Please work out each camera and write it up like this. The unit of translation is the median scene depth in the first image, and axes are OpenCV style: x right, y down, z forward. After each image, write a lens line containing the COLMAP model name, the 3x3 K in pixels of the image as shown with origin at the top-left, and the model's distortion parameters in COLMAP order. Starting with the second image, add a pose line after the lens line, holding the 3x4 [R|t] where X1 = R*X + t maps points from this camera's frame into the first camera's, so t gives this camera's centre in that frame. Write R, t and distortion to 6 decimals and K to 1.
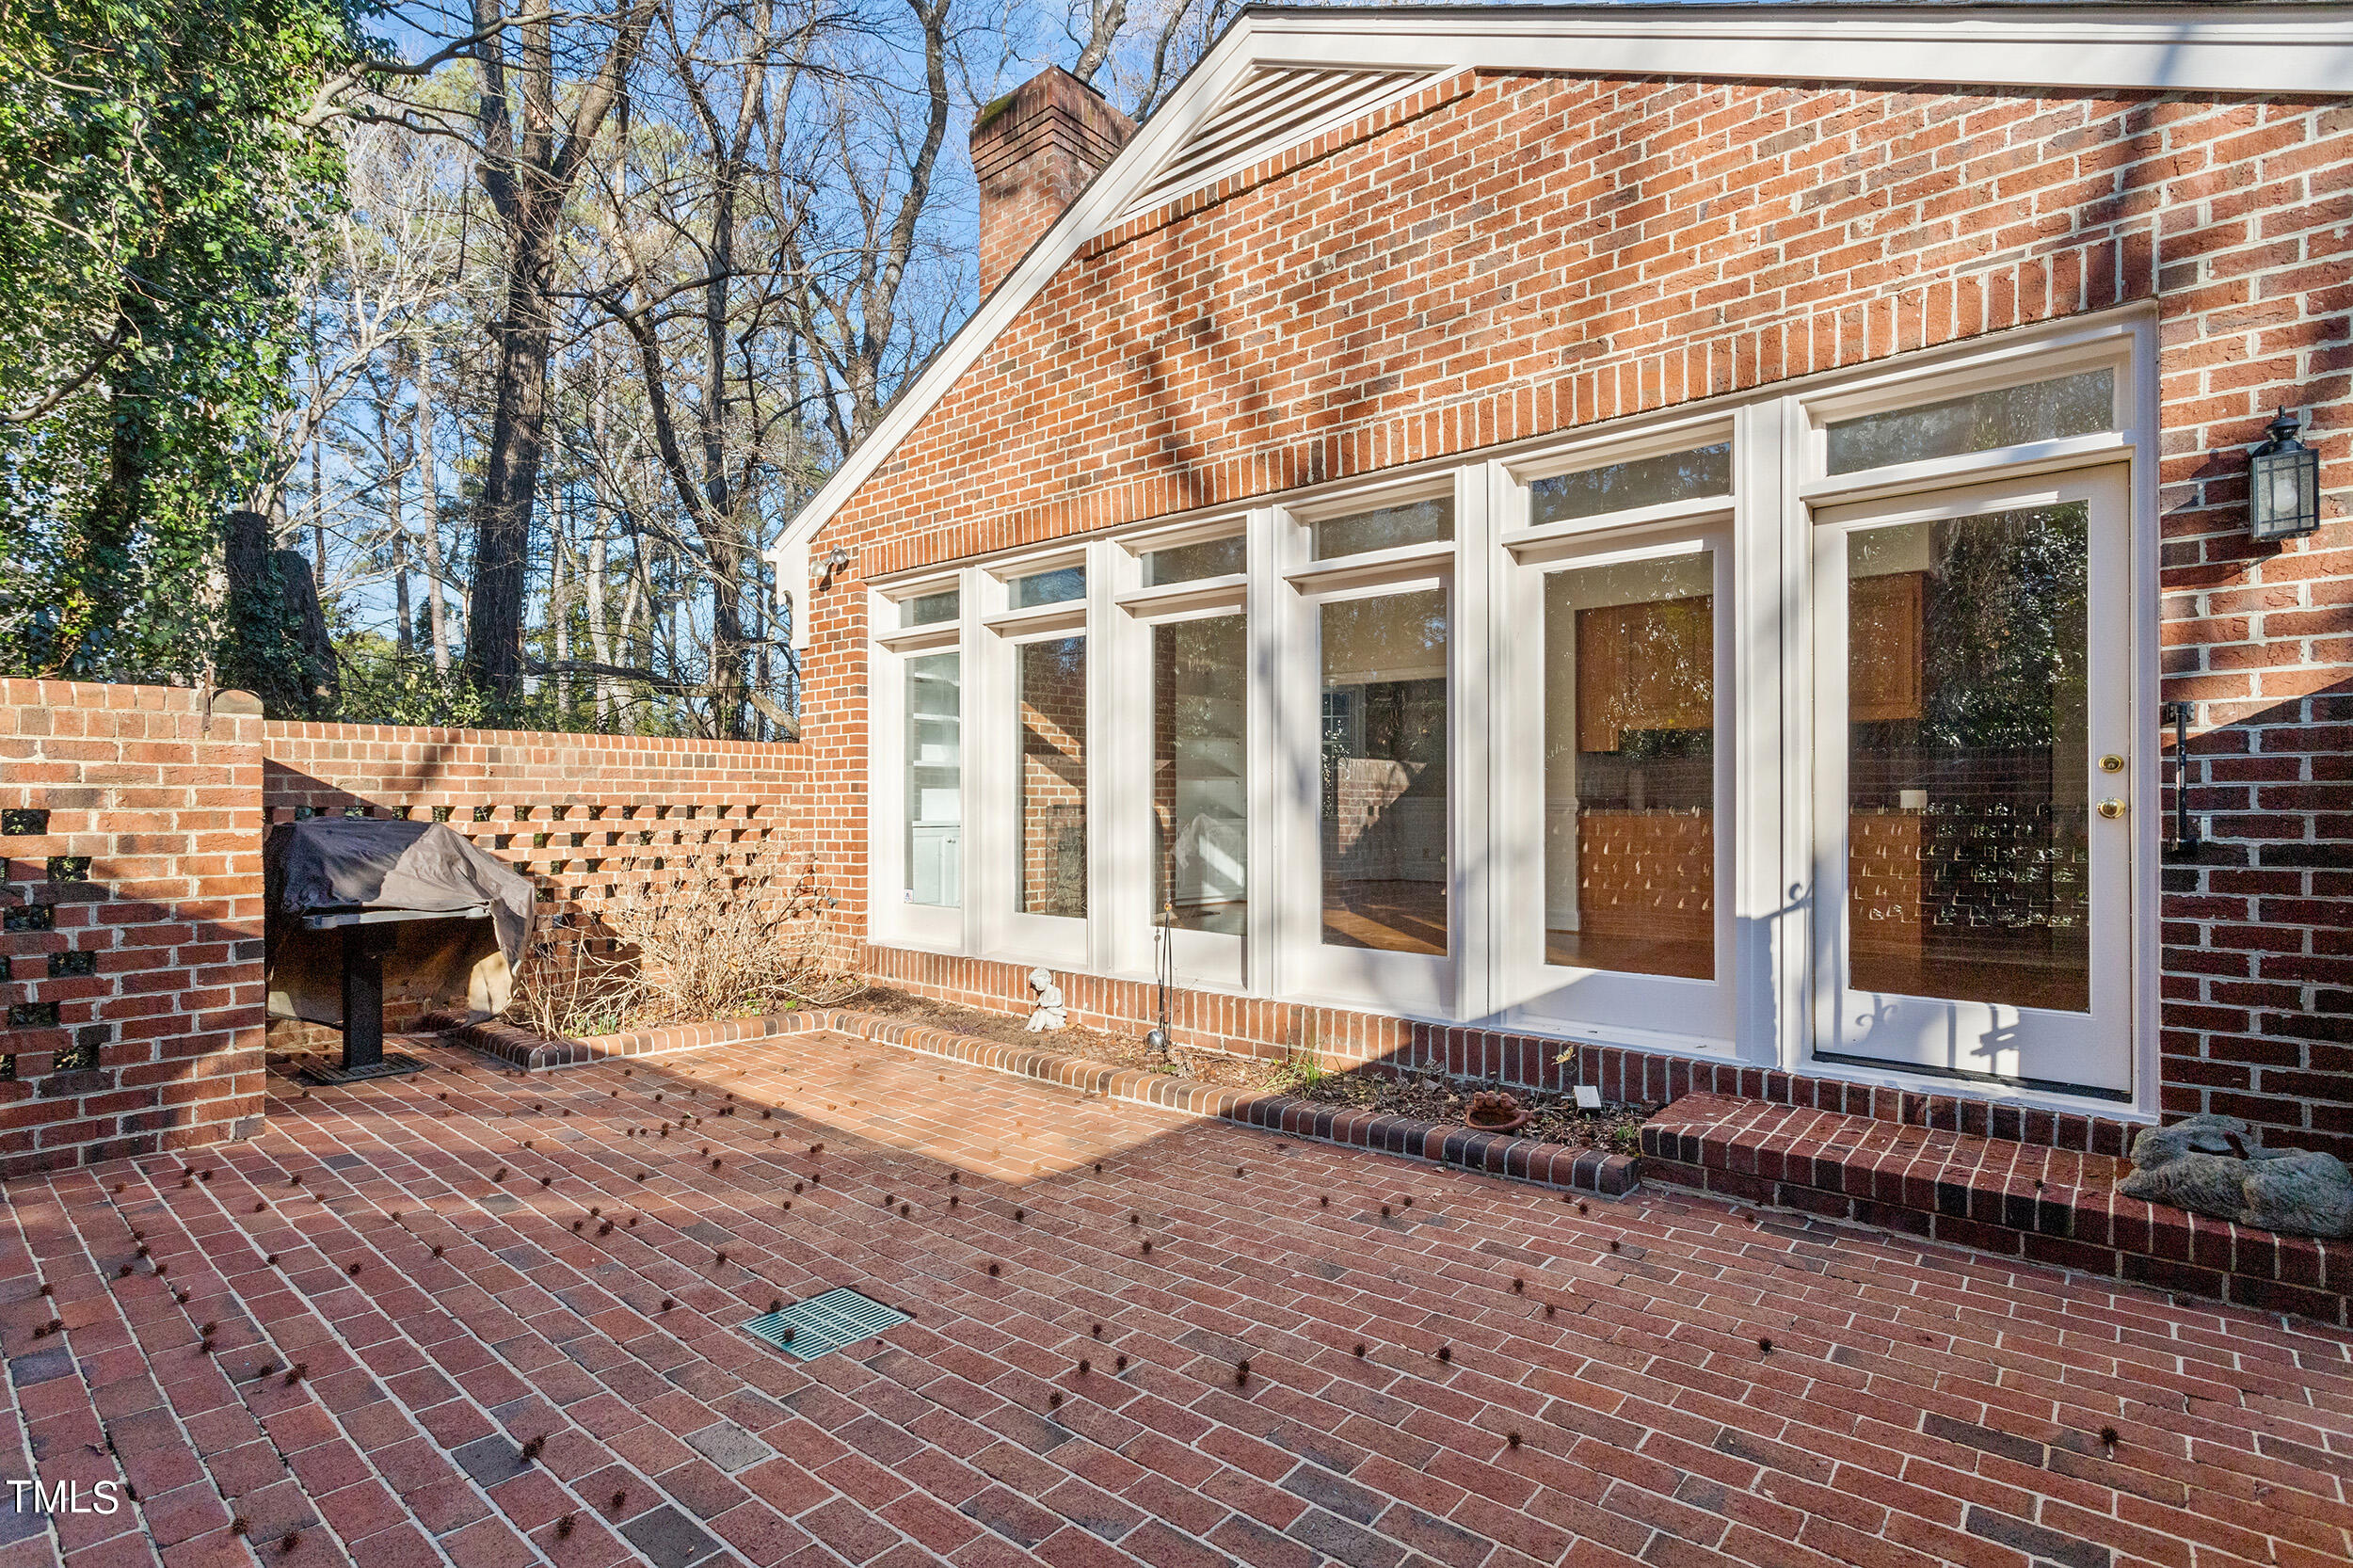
lens RADIAL K [[1135.7, 0, 1165.6], [0, 1135.7, 790.3], [0, 0, 1]] dist [0.010181, 0.000717]
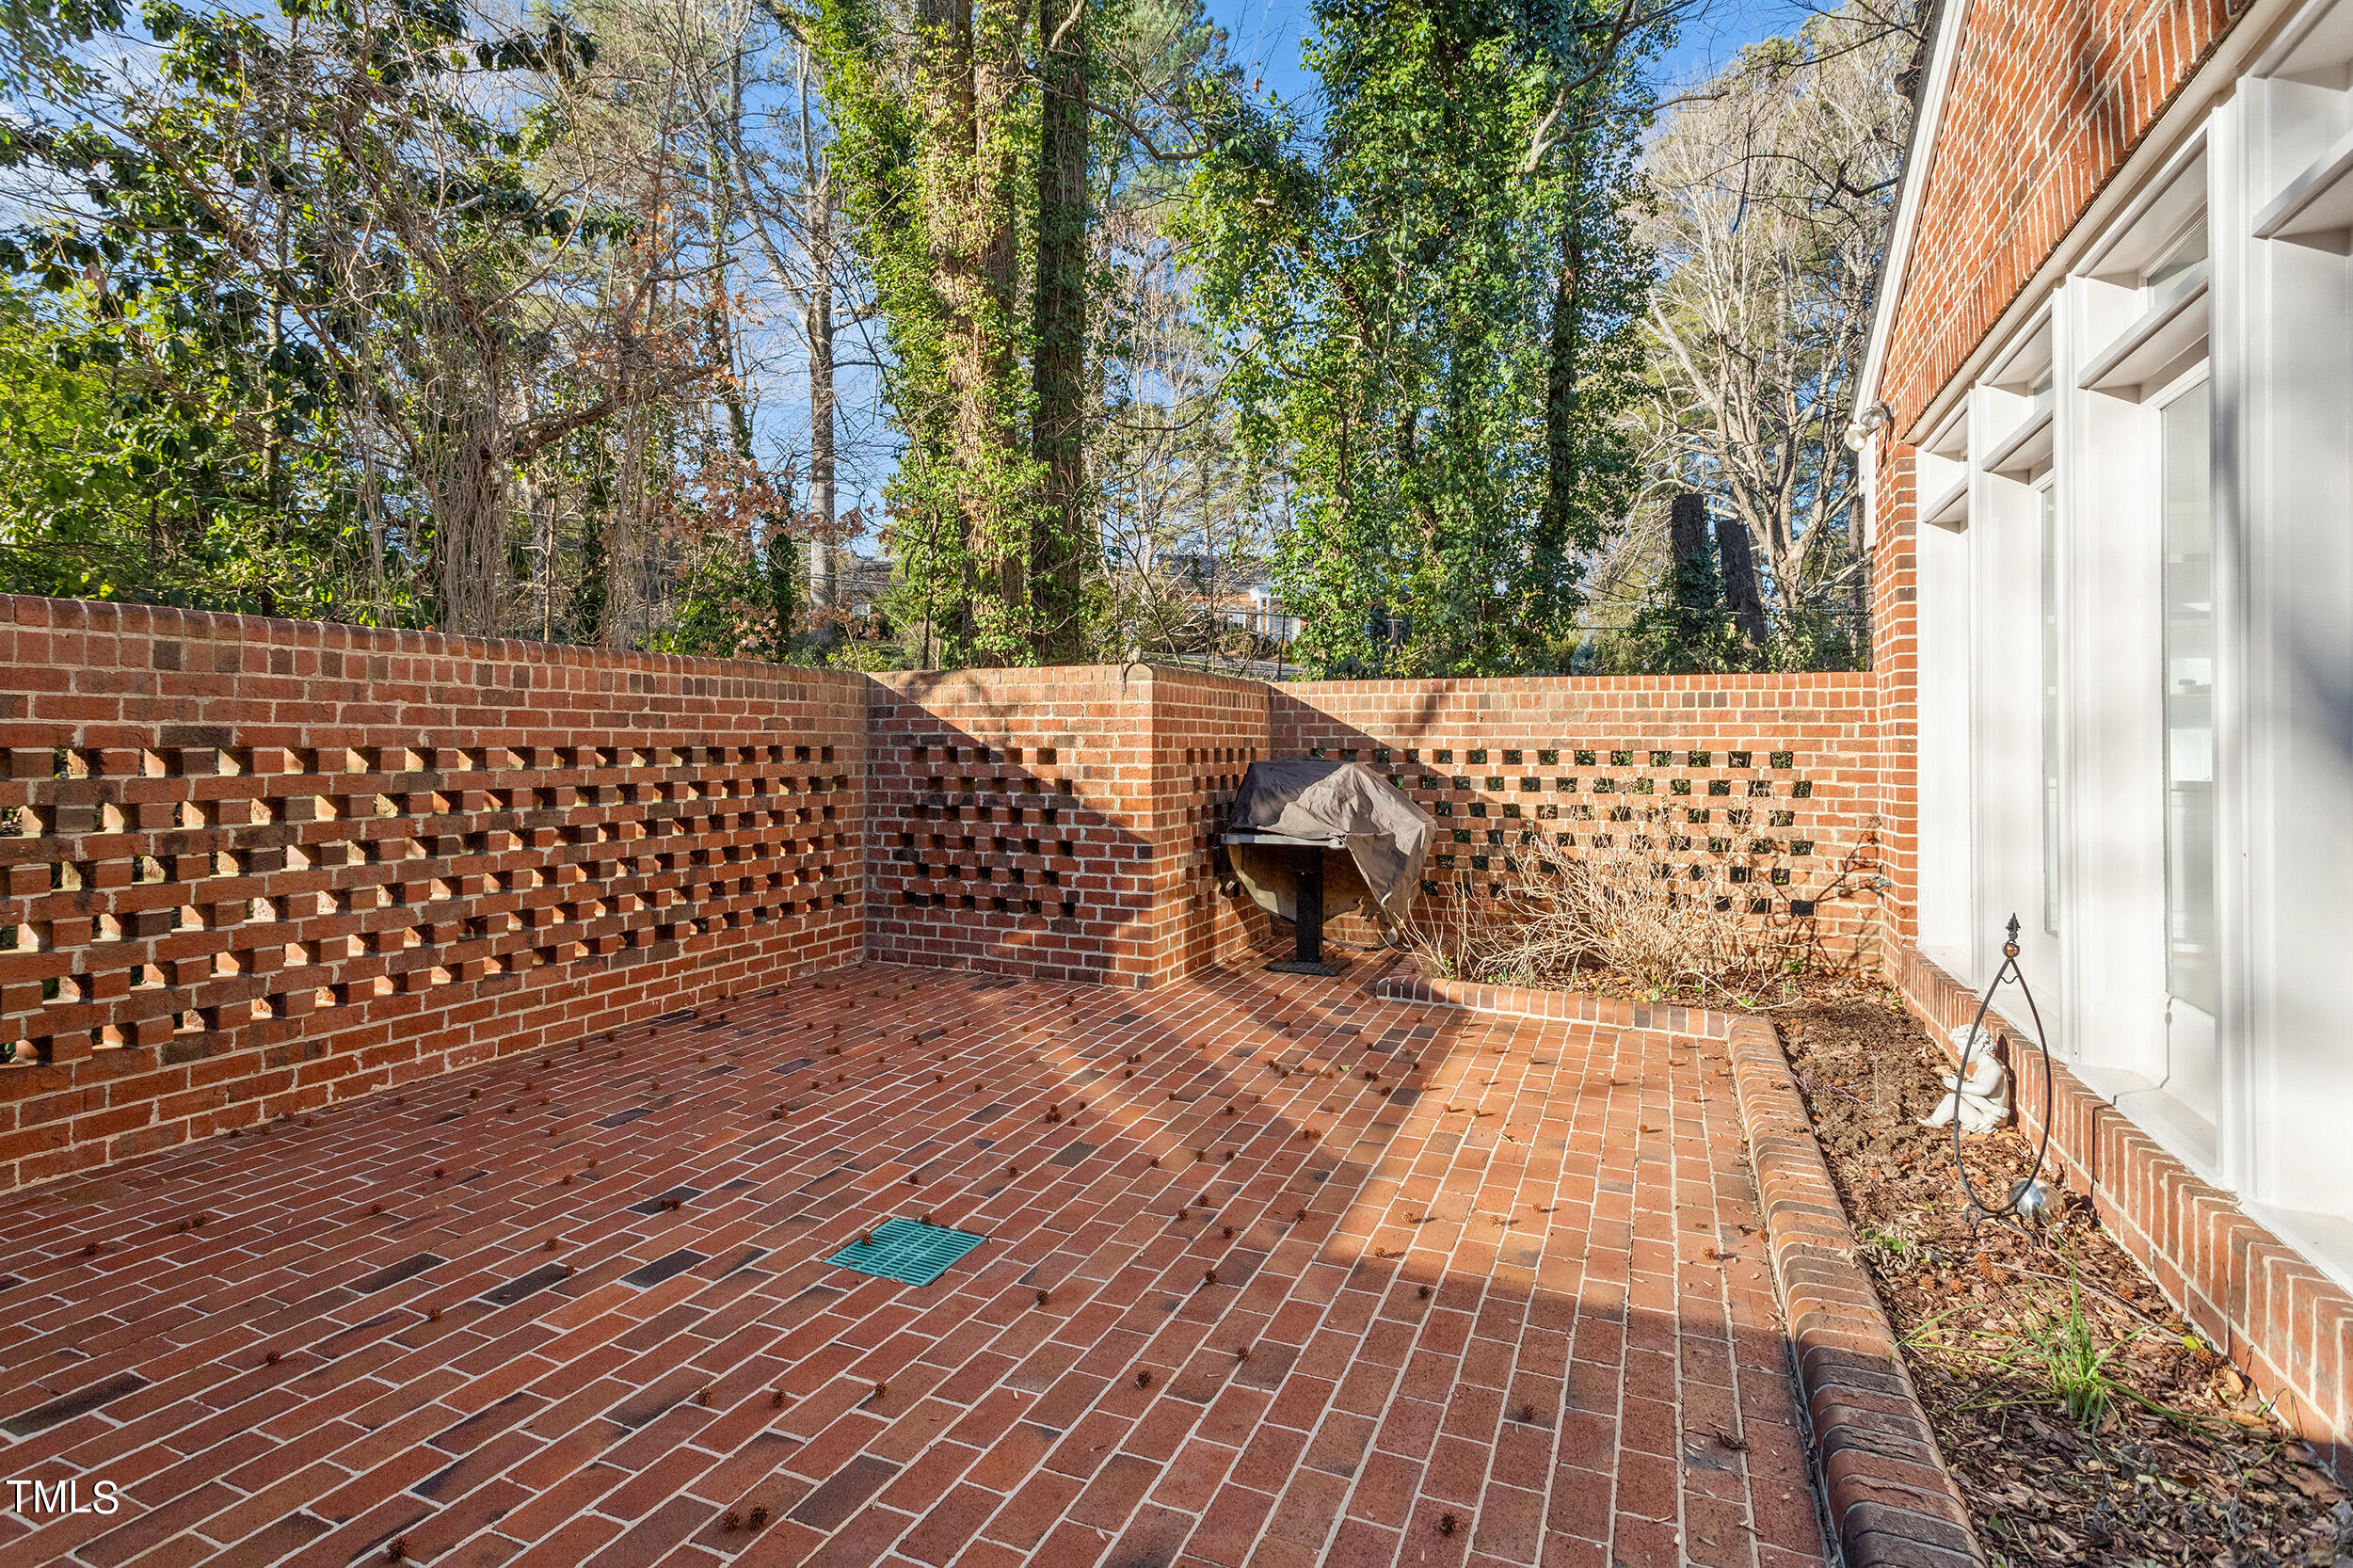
lens RADIAL K [[1135.7, 0, 1161.3], [0, 1135.7, 738.3], [0, 0, 1]] dist [0.010181, 0.000717]
pose [[0.303587, -0.001960, -0.952802, 0.432691], [0.003684, 0.999993, -0.000883, 0.003738], [0.952797, -0.003242, 0.303592, 0.522749]]
